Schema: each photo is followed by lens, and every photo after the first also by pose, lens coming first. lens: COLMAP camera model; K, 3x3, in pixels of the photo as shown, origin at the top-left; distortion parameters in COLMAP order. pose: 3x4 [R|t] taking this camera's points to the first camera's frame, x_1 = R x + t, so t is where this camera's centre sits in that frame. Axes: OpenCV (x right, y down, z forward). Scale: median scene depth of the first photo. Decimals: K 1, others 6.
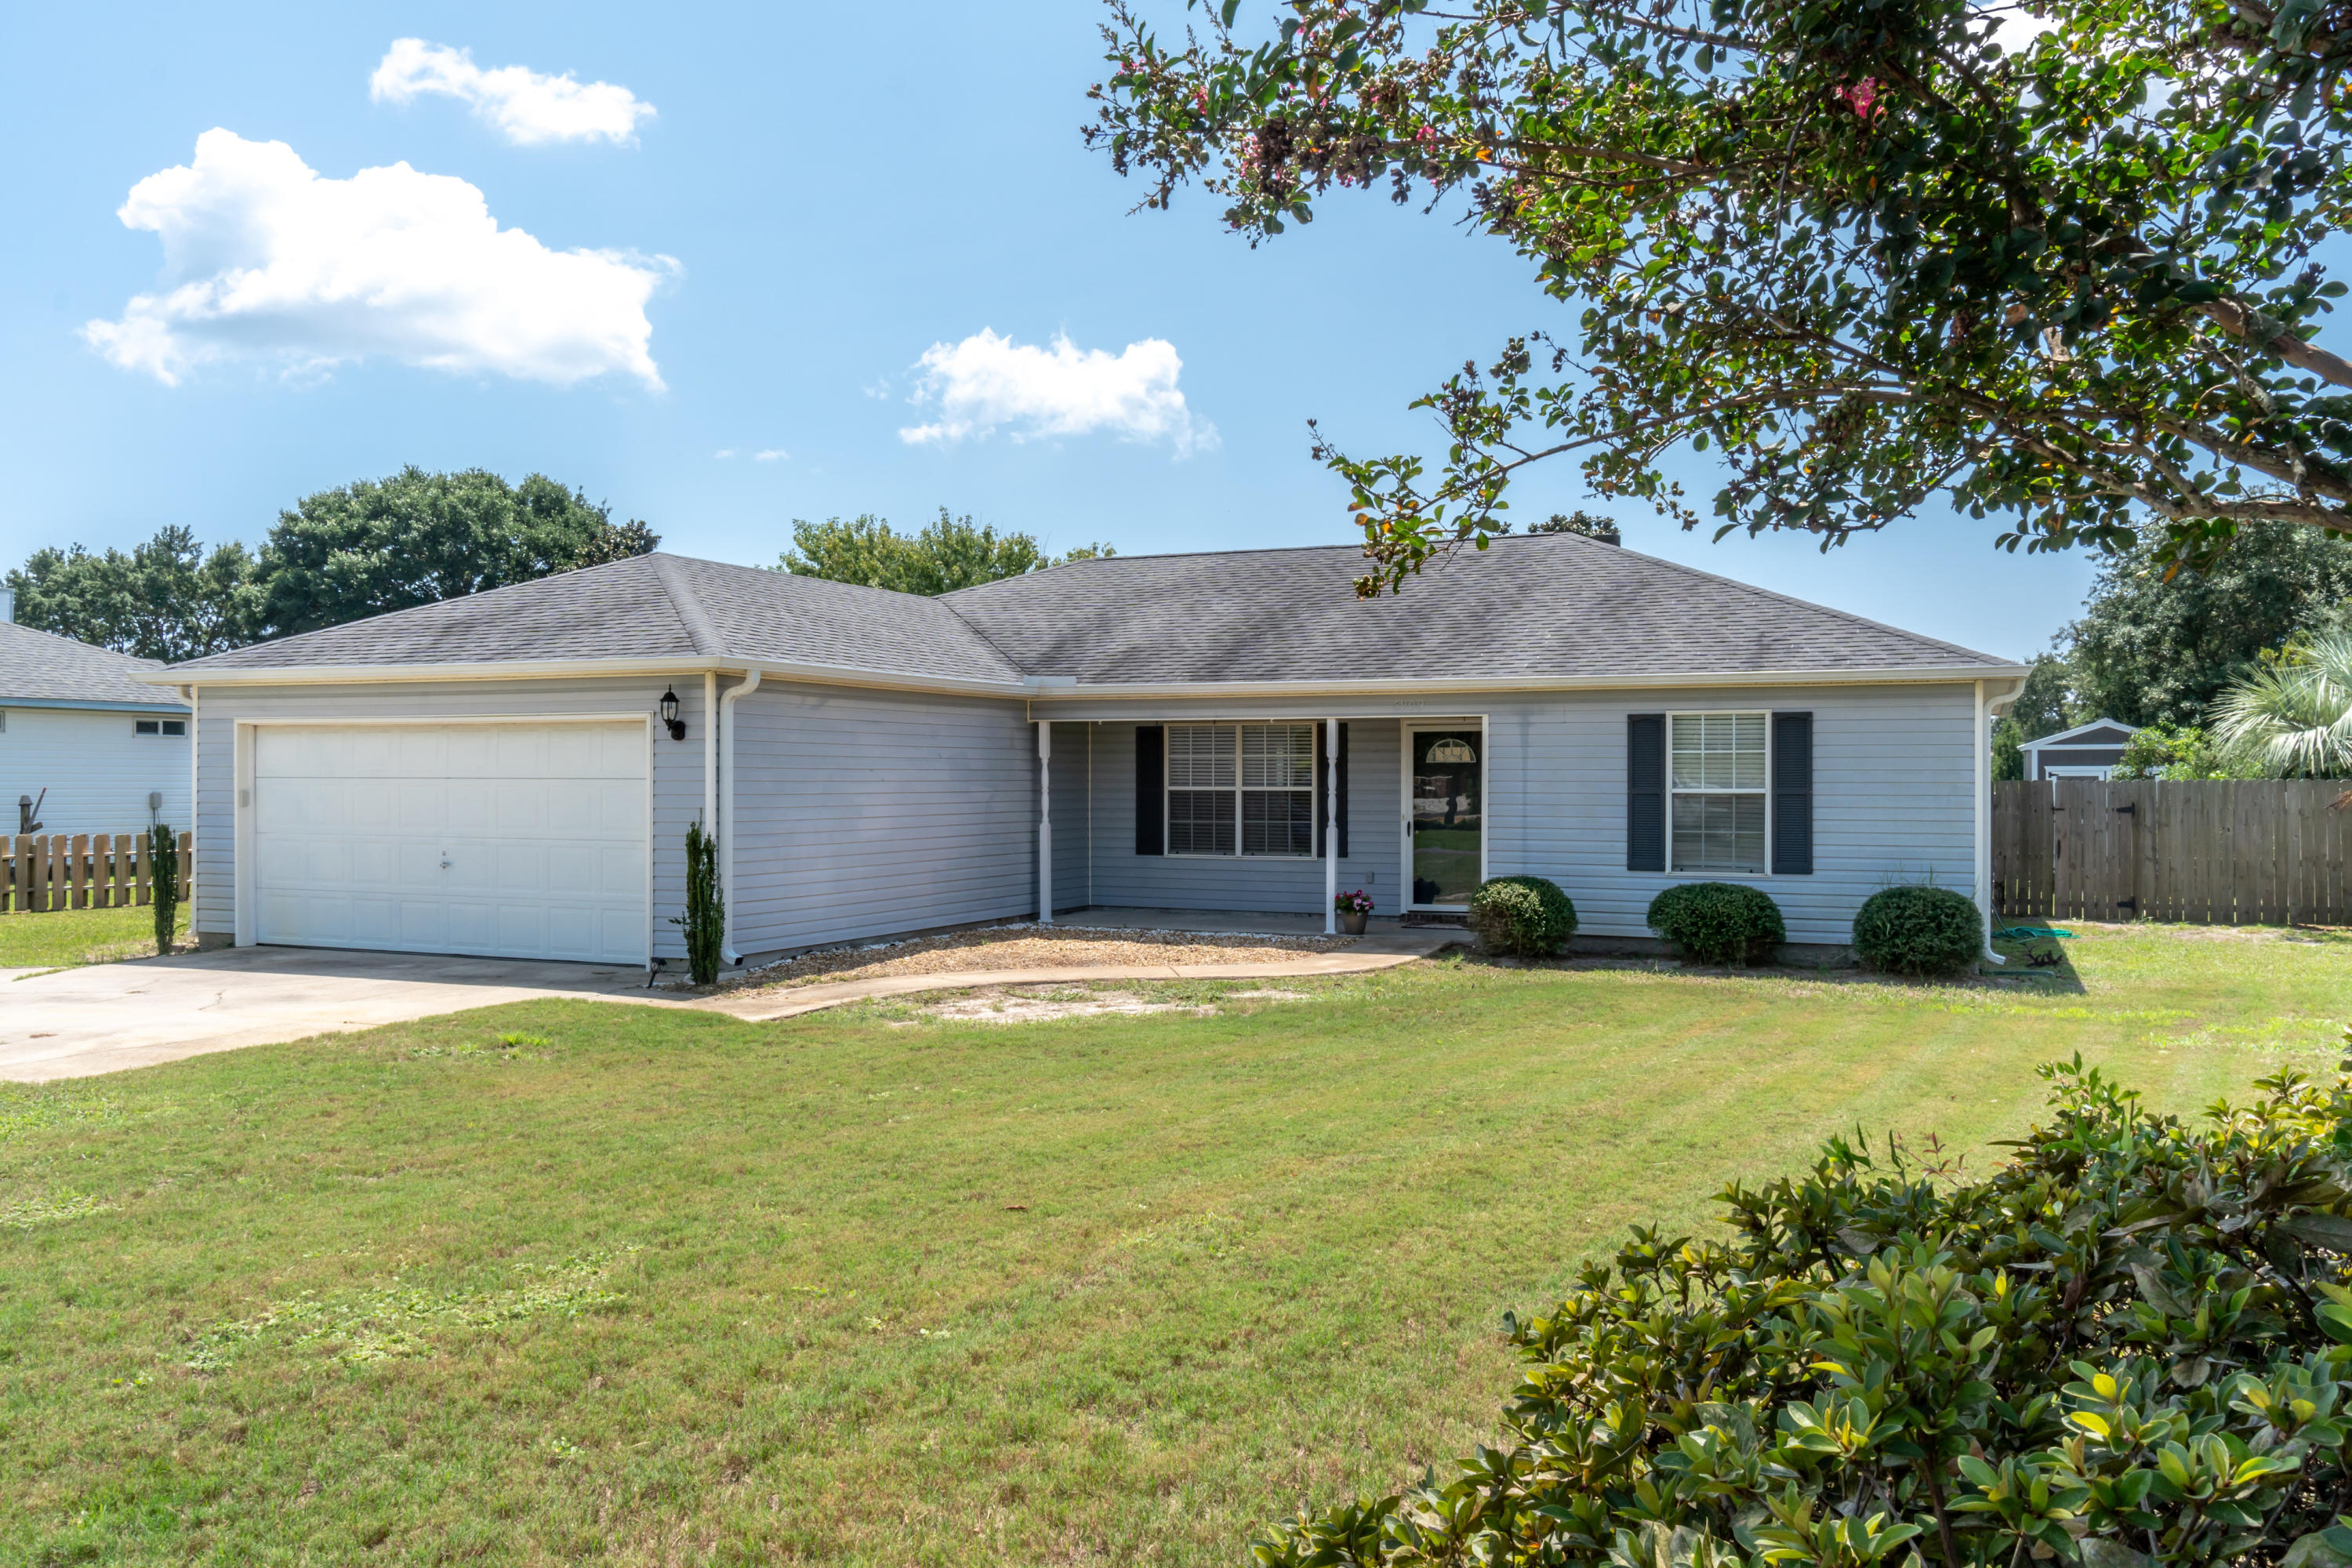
lens RADIAL K [[1829.1, 0, 1175.6], [0, 1829.1, 778.2], [0, 0, 1]] dist [0.006055, 0.000024]
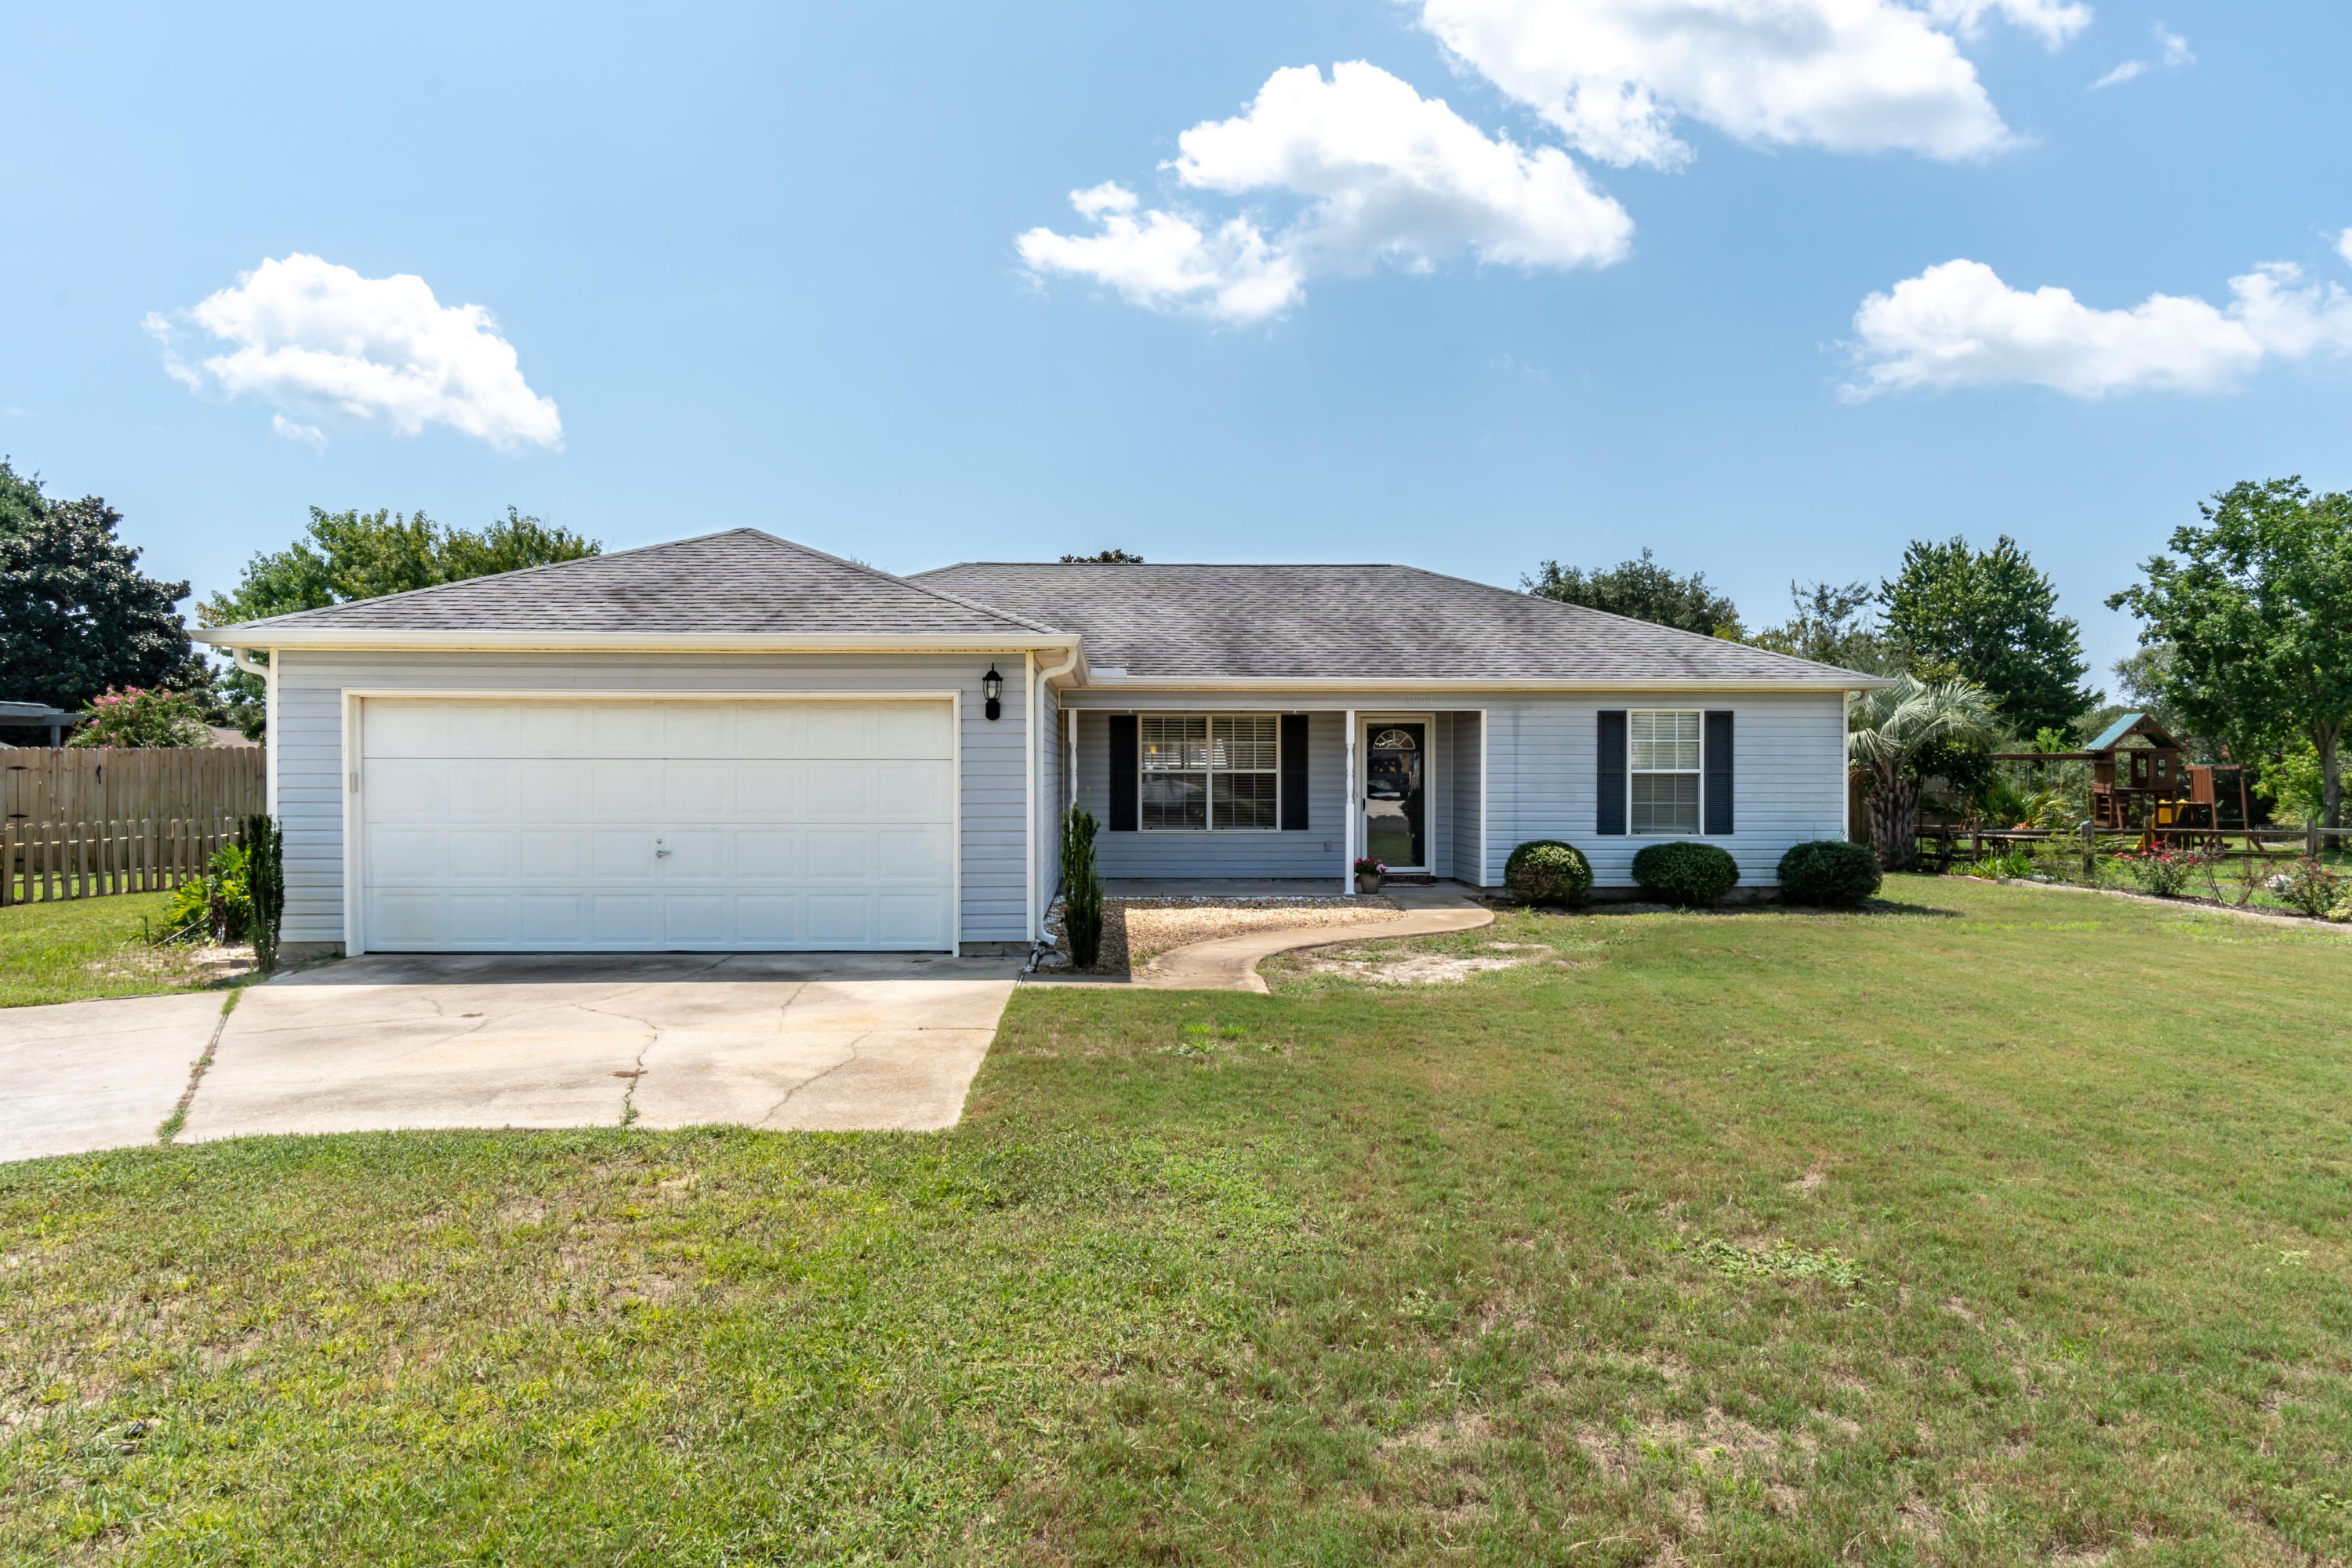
lens RADIAL K [[1481.2, 0, 1176.5], [0, 1481.2, 798.6], [0, 0, 1]] dist [0.001892, 0.001094]
pose [[0.902693, -0.009949, 0.430170, -0.458859], [0.000974, 0.999777, 0.021078, 0.003999], [-0.430284, -0.018608, 0.902502, 0.211066]]
